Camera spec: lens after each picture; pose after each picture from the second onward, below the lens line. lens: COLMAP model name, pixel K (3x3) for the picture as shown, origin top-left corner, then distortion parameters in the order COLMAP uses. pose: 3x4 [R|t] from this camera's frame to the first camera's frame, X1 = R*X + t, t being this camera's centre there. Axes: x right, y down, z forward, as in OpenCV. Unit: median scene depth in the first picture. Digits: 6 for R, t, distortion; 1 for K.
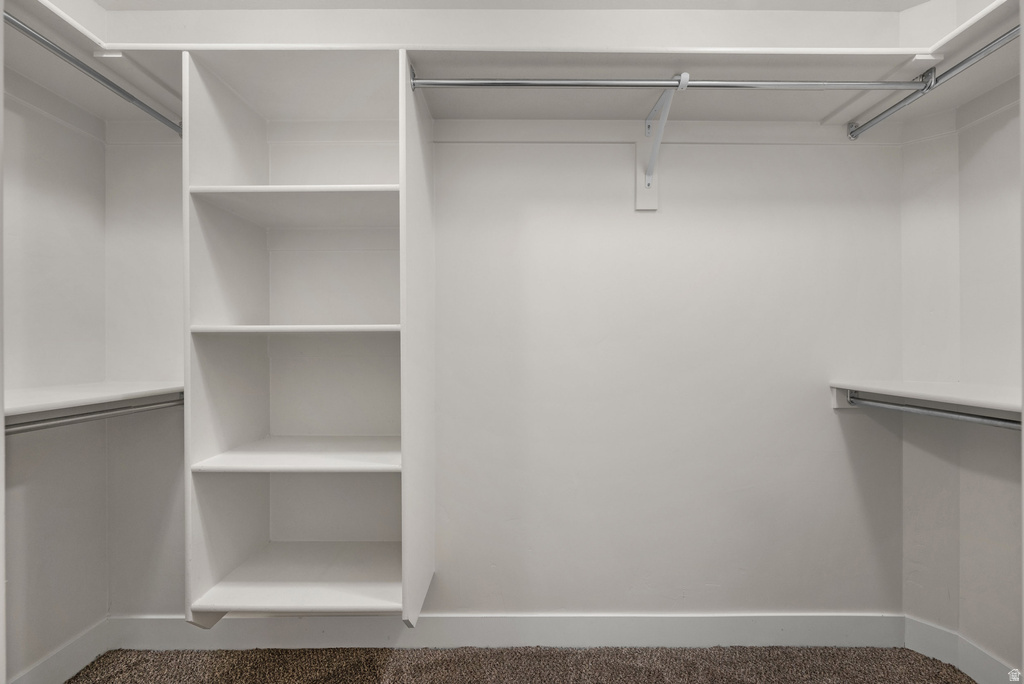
lens RADIAL K [[414.7, 0, 512.0], [0, 414.7, 342.0], [0, 0, 1]] dist [-0.000081, -0.000003]
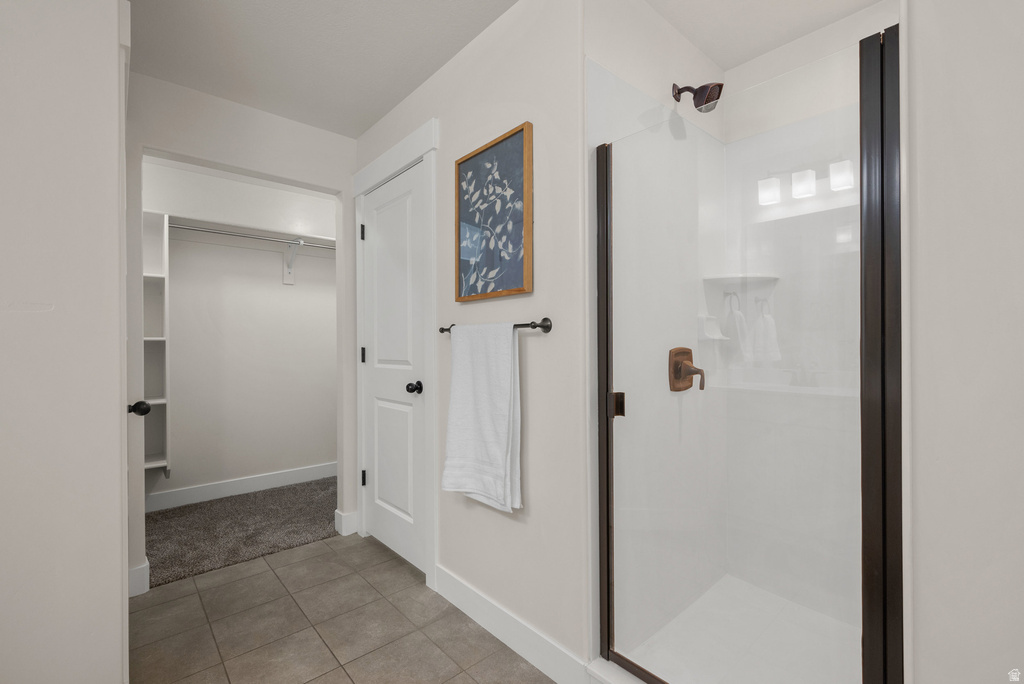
lens RADIAL K [[444.9, 0, 512.0], [0, 444.9, 342.0], [0, 0, 1]] dist [-0.000409, -0.000062]
pose [[0.748455, -0.003371, 0.663177, -0.376587], [0.008959, 0.999947, -0.005028, 0.008513], [-0.663125, 0.009705, 0.748446, -1.651656]]
